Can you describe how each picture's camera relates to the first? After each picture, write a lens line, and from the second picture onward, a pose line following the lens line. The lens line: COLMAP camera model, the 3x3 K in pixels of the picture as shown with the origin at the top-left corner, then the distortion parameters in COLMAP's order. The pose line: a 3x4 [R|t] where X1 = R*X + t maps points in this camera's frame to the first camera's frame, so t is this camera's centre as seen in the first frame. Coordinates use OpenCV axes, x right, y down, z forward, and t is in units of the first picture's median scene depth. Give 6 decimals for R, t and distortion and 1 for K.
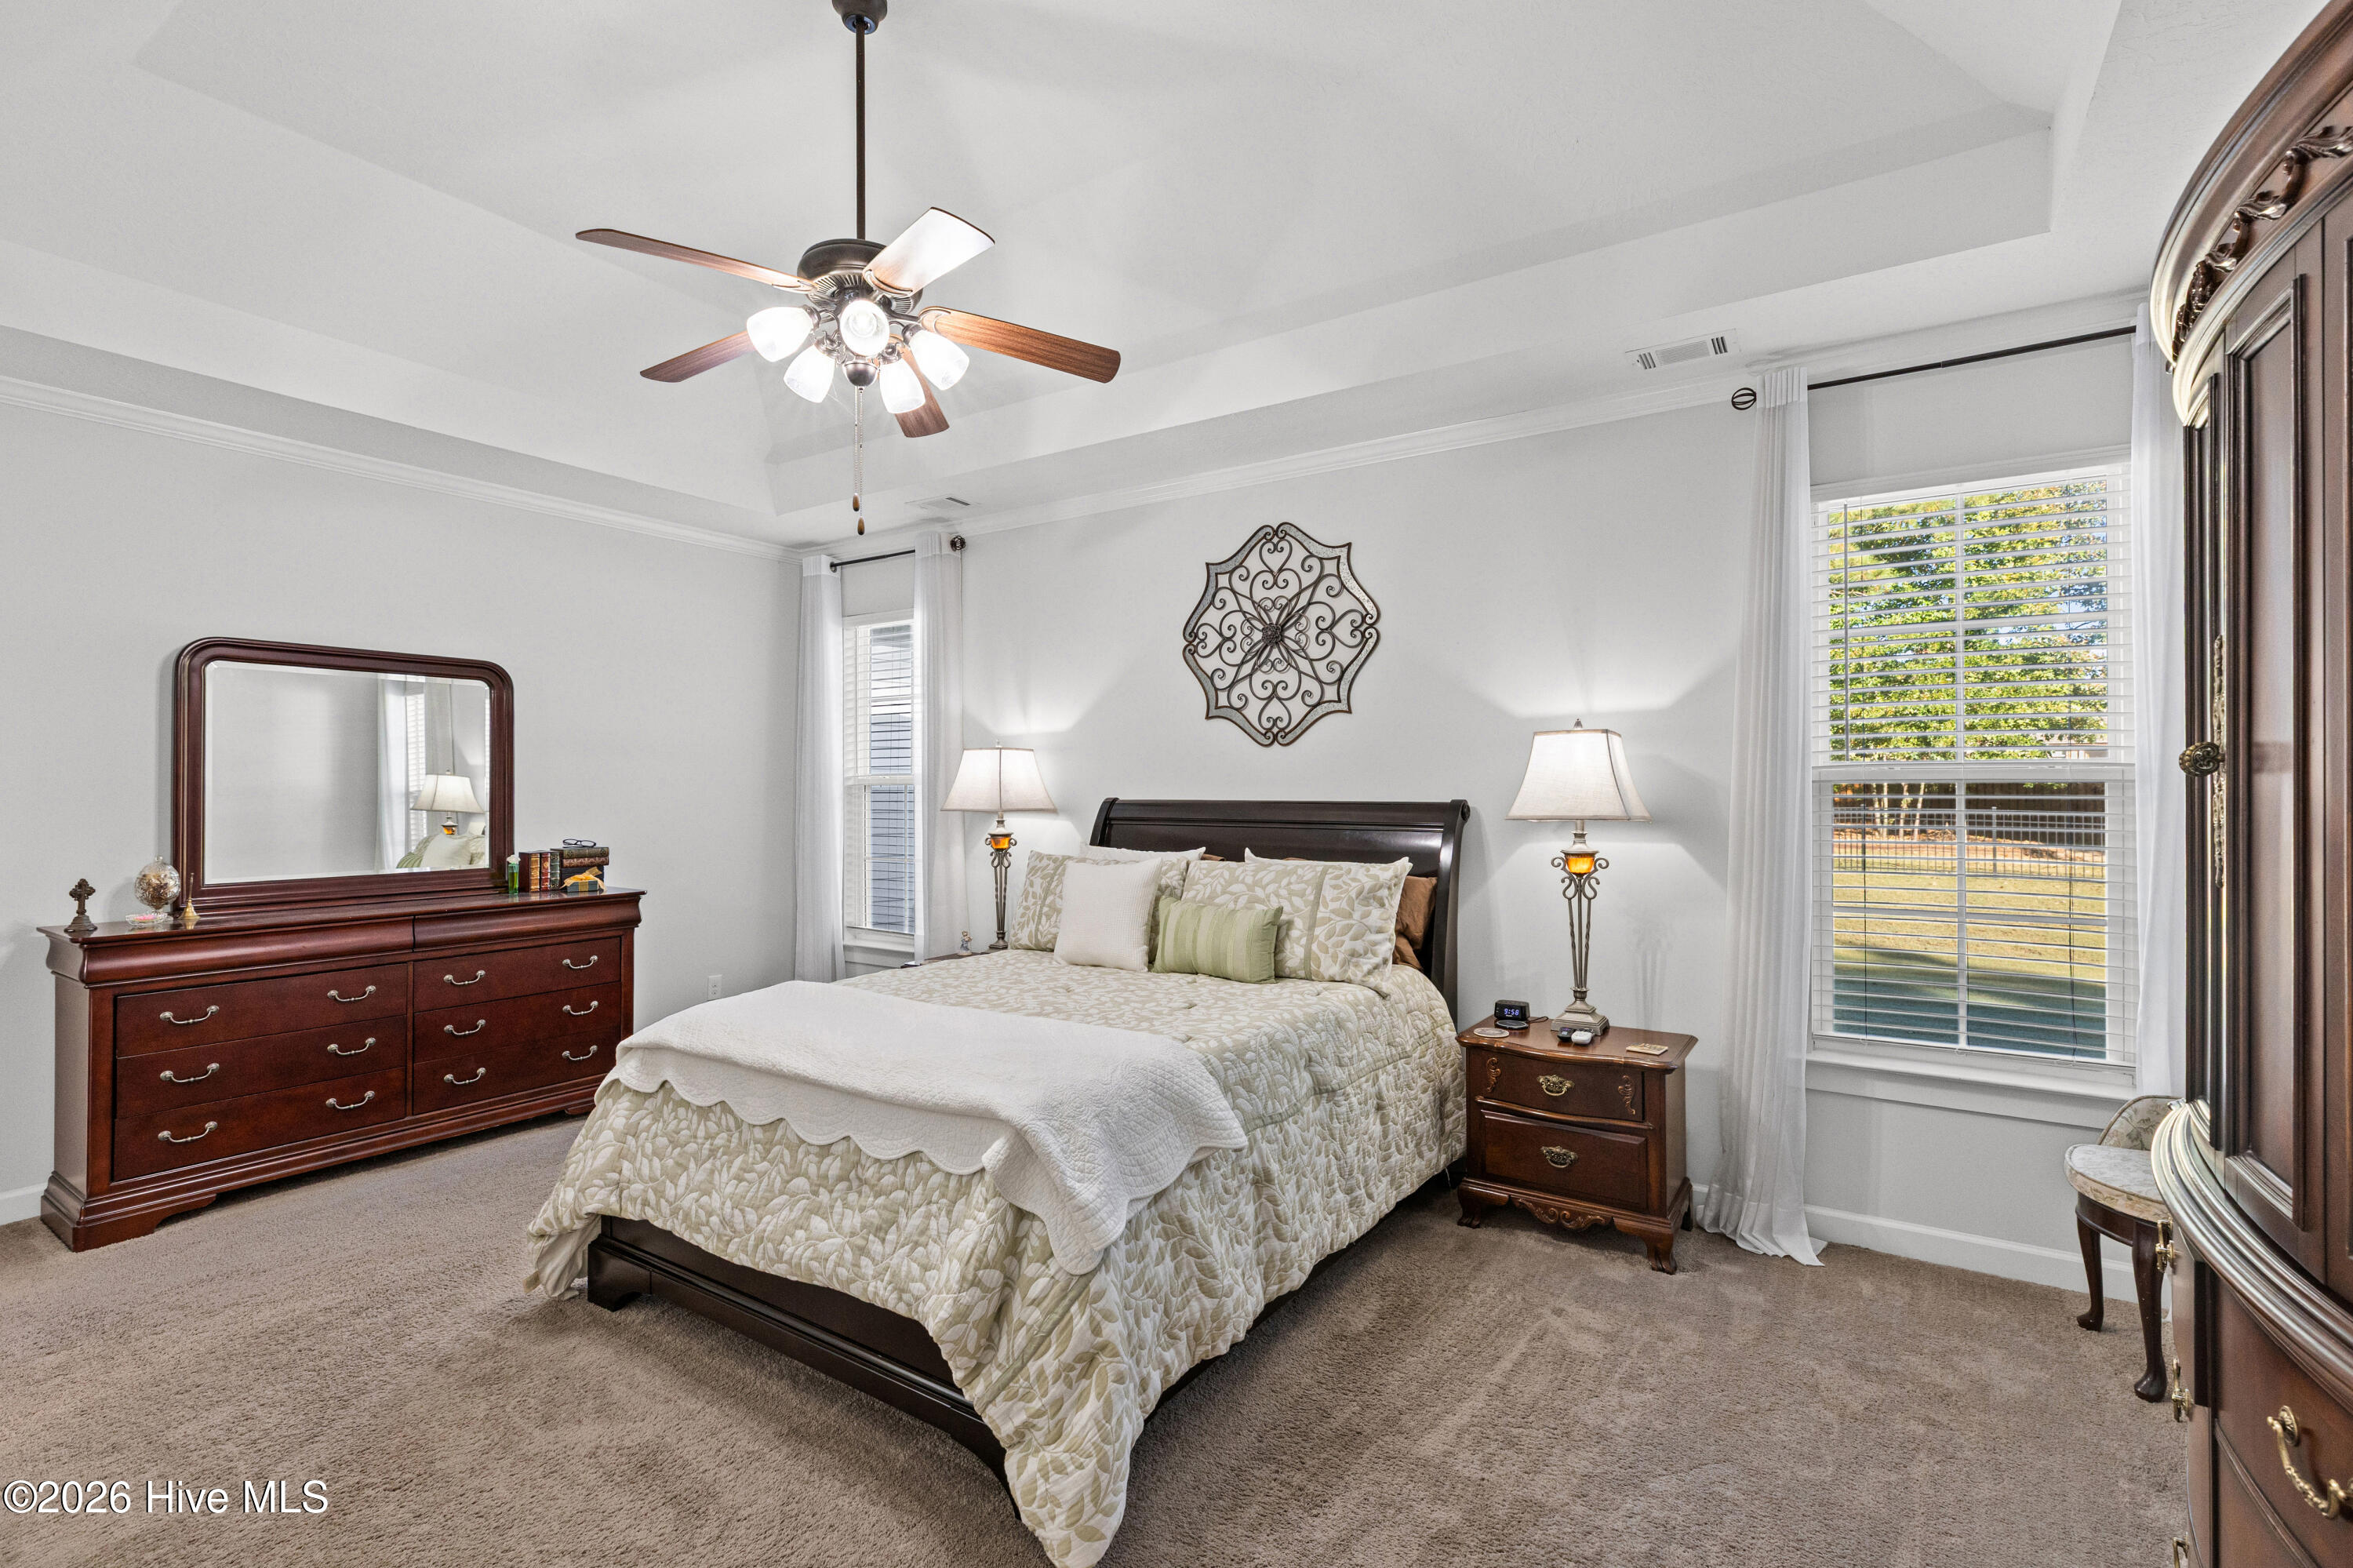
lens RADIAL K [[1085.6, 0, 1169.4], [0, 1085.6, 786.2], [0, 0, 1]] dist [0.005948, -0.000817]
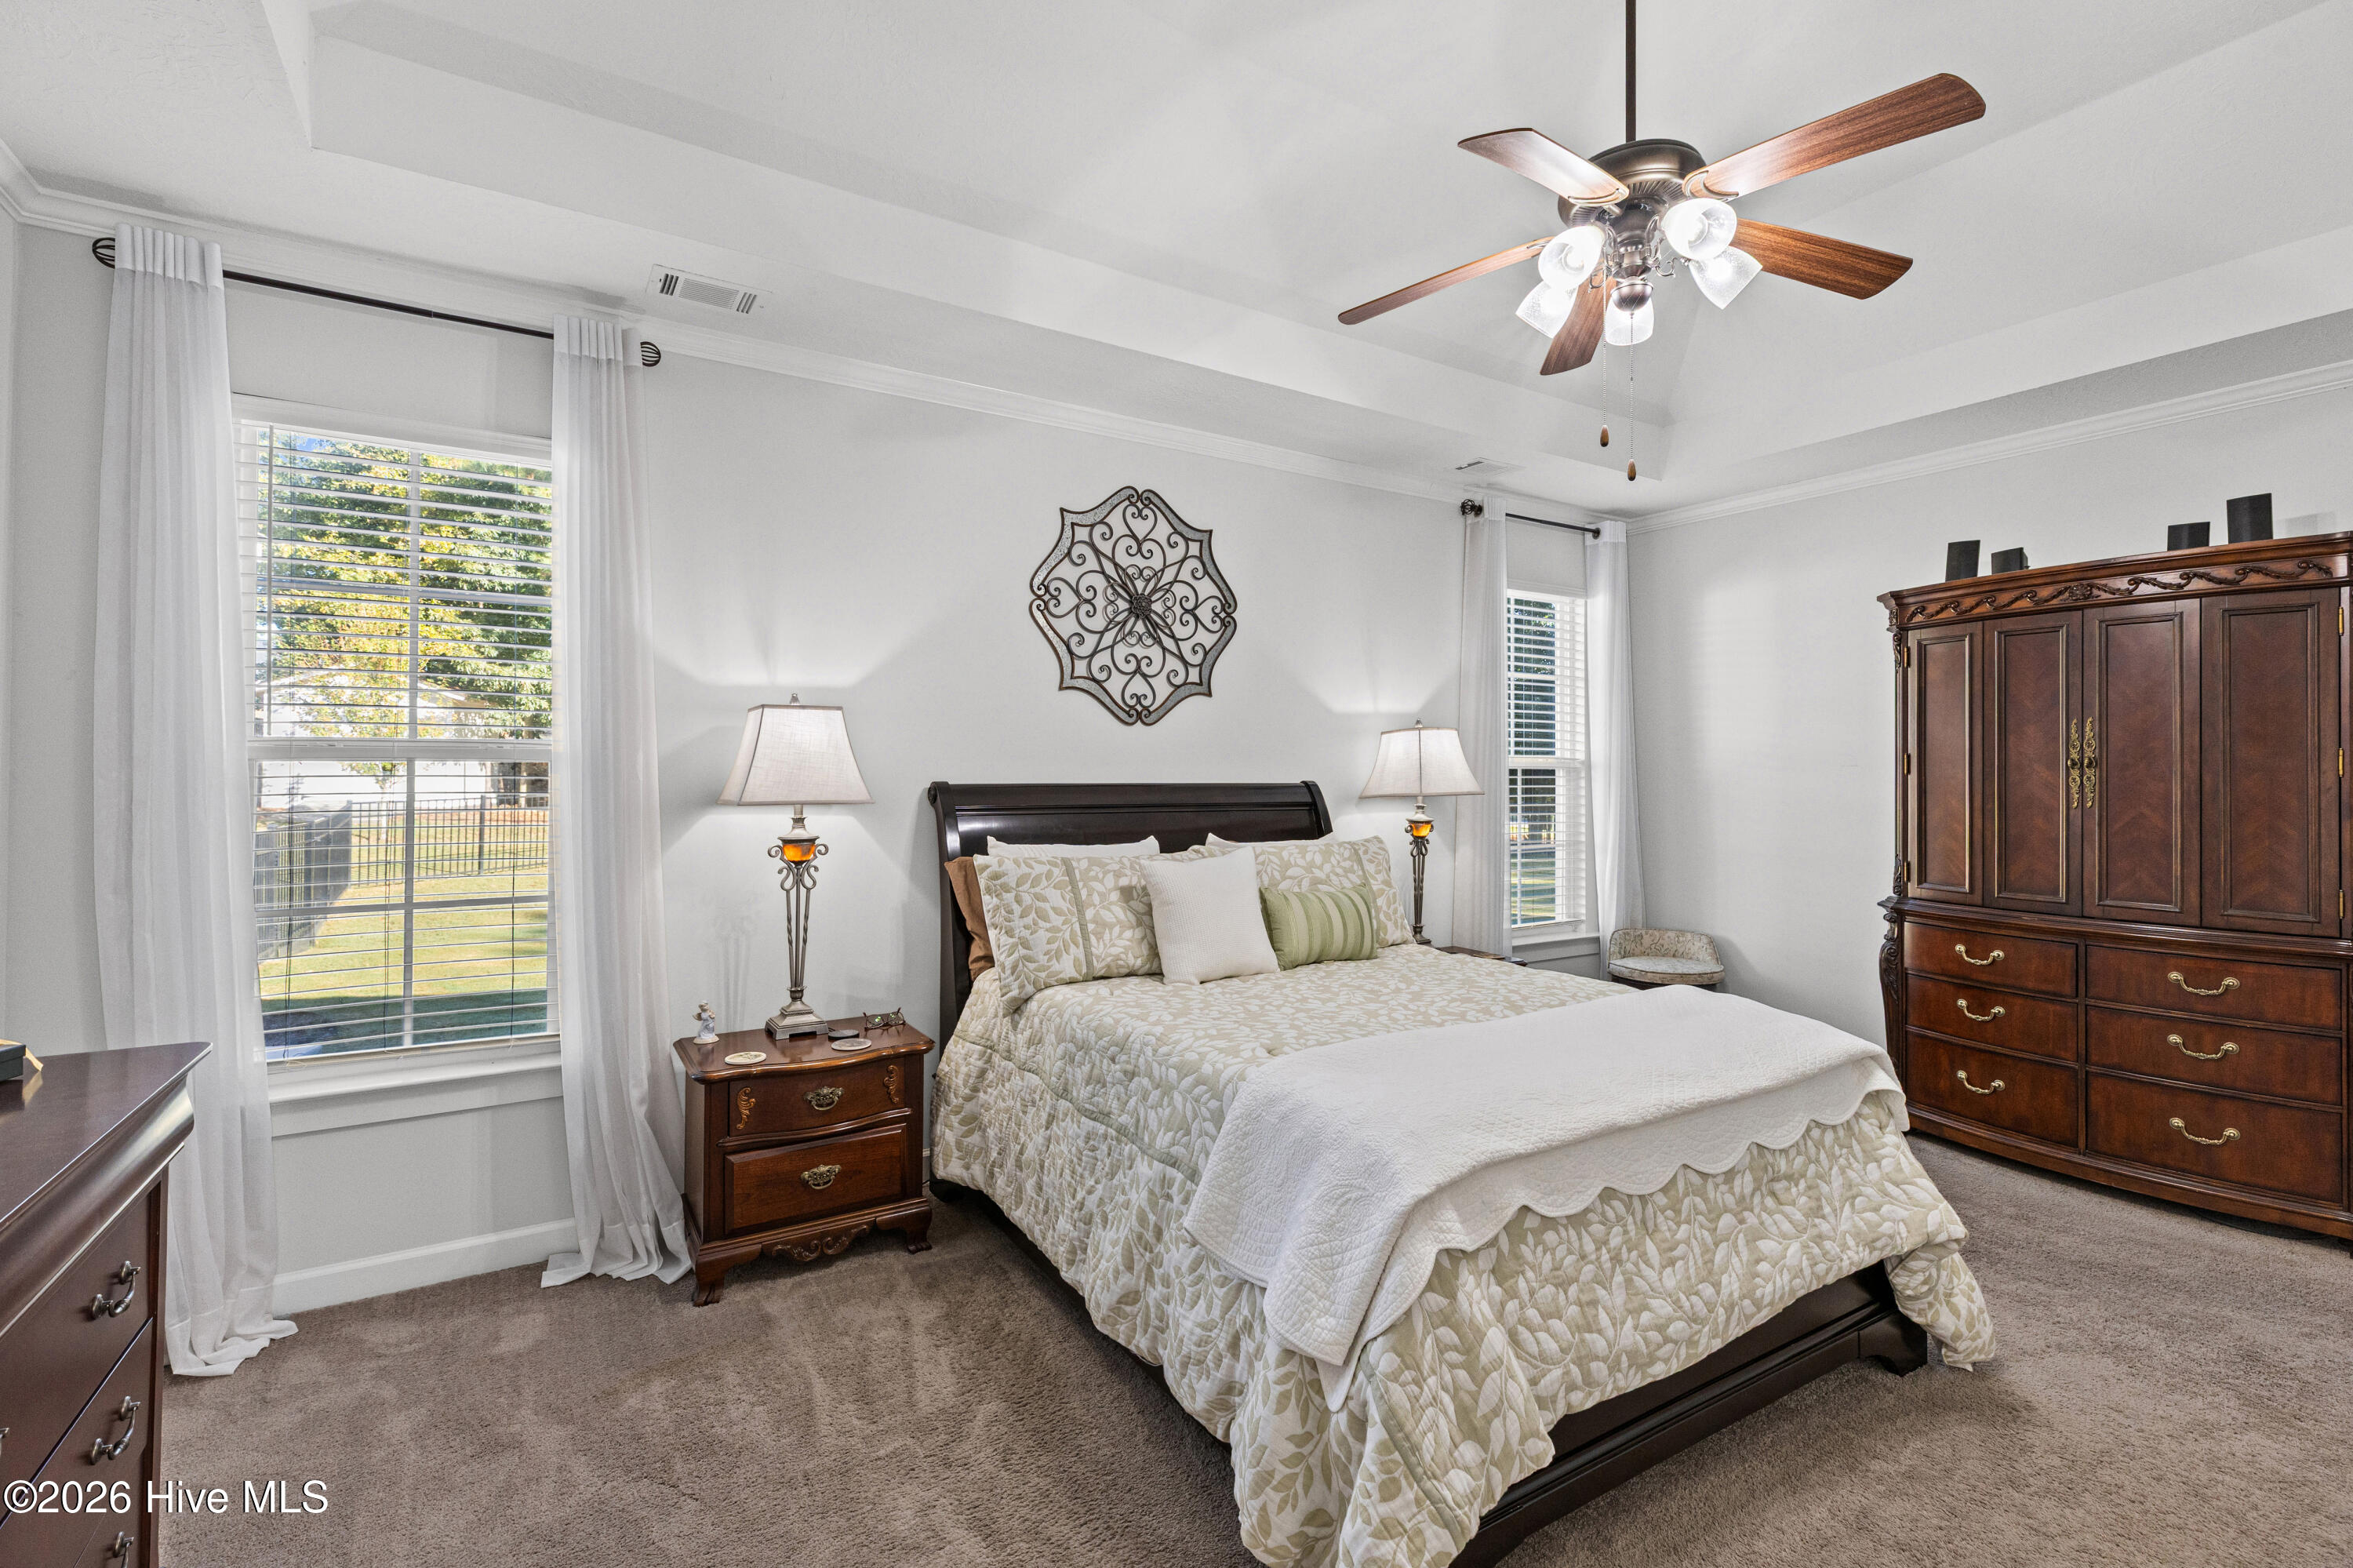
lens RADIAL K [[1085.6, 0, 1161.7], [0, 1085.6, 775.4], [0, 0, 1]] dist [0.005948, -0.000817]
pose [[0.401933, 0.000933, 0.915669, -0.755253], [-0.002519, 0.999997, 0.000087, 0.005932], [-0.915666, -0.002342, 0.401934, 0.610651]]
